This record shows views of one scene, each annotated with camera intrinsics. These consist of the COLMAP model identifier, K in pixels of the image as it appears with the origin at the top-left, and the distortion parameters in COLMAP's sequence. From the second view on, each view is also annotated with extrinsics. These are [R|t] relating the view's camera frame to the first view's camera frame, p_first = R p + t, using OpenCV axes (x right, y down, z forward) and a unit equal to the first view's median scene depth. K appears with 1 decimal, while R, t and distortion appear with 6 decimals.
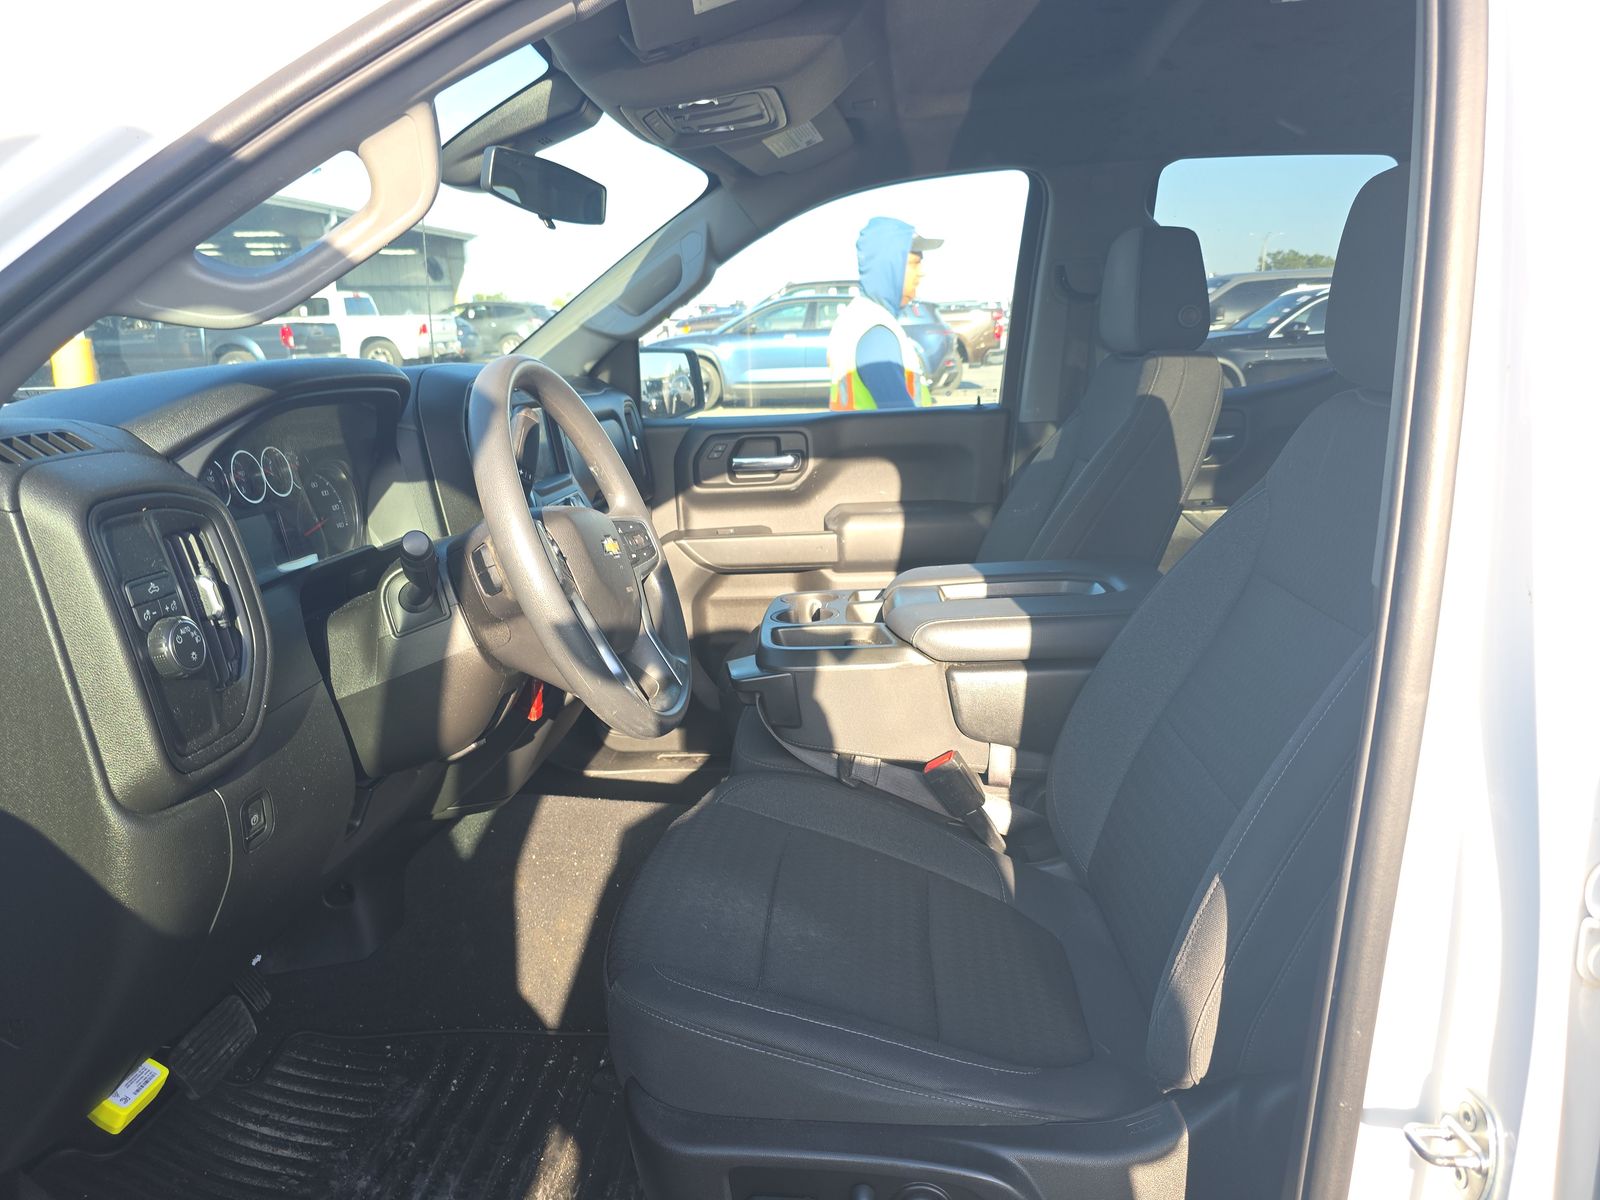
lens RADIAL K [[1089.4, 0, 801.6], [0, 1089.4, 656.3], [0, 0, 1]] dist [0.078940, -0.145837]
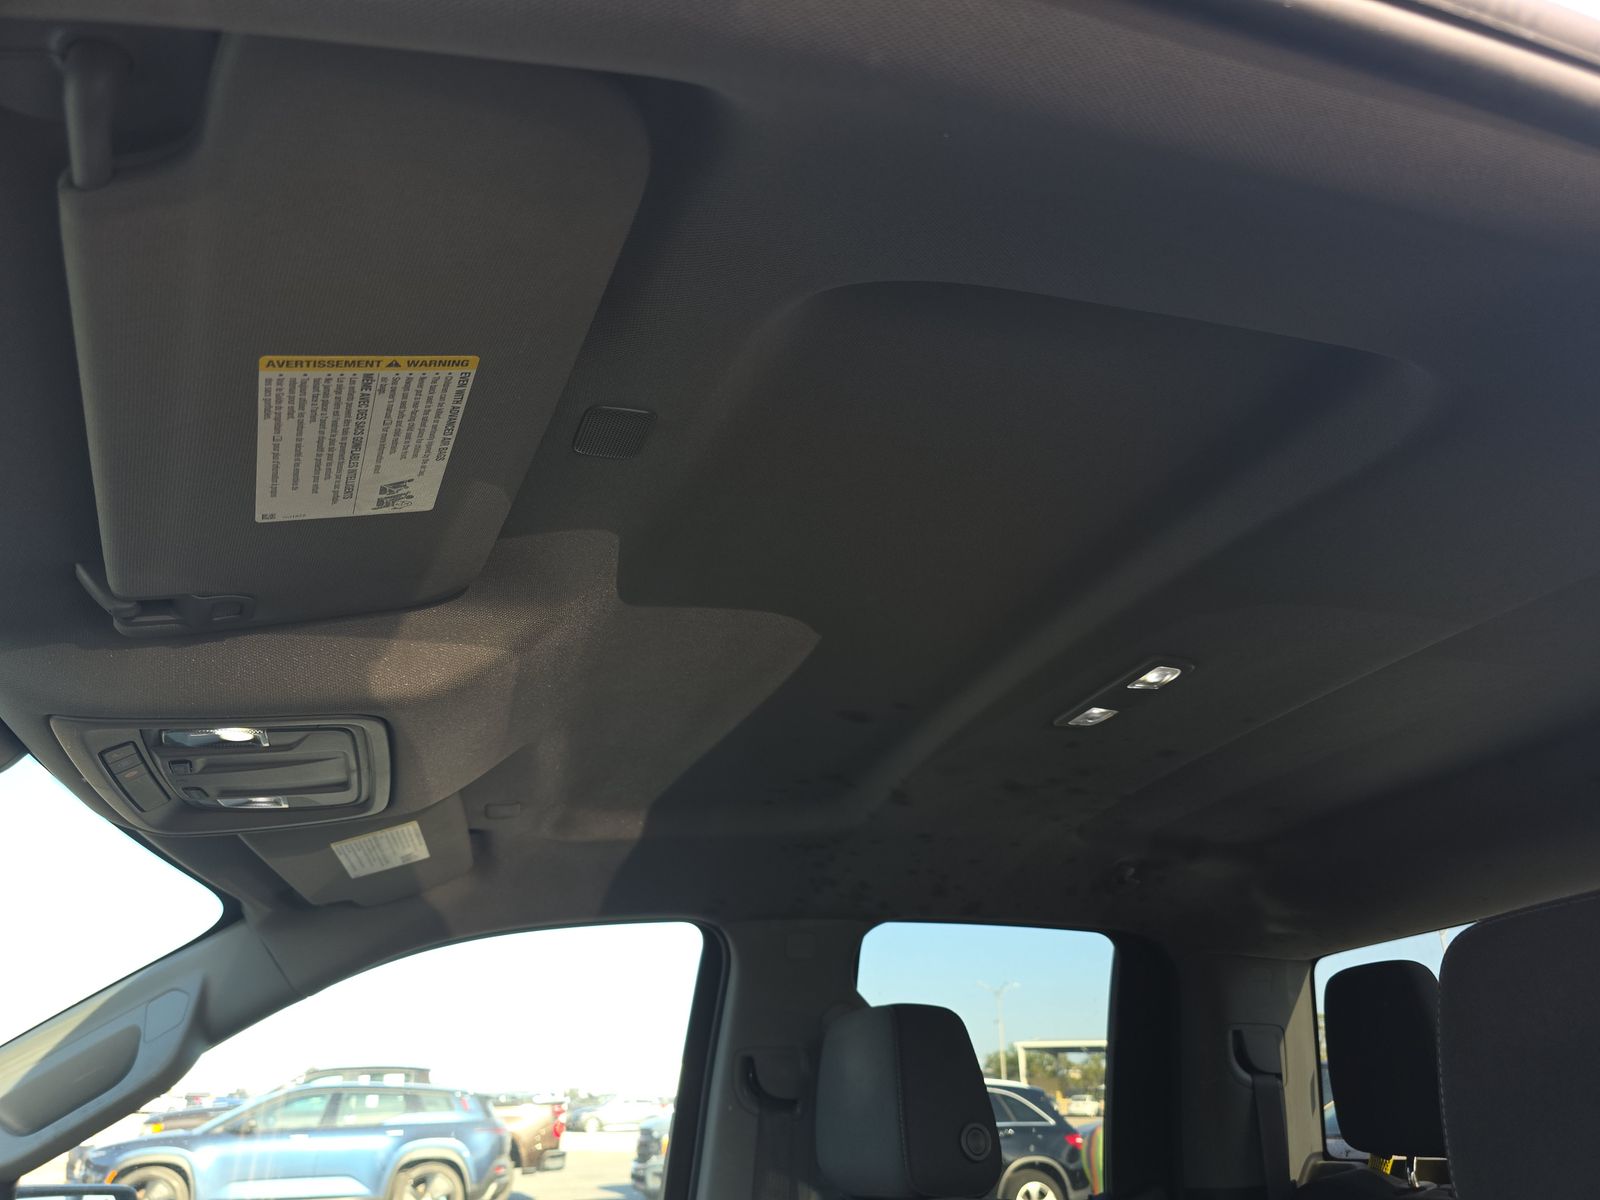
lens RADIAL K [[1041.4, 0, 800.0], [0, 1041.4, 600.0], [0, 0, 1]] dist [0.003717, -0.003081]
pose [[0.922108, 0.168455, 0.348337, -0.004697], [0.114625, 0.740920, -0.661739, -0.035788], [-0.369564, 0.650123, 0.663900, 0.099919]]
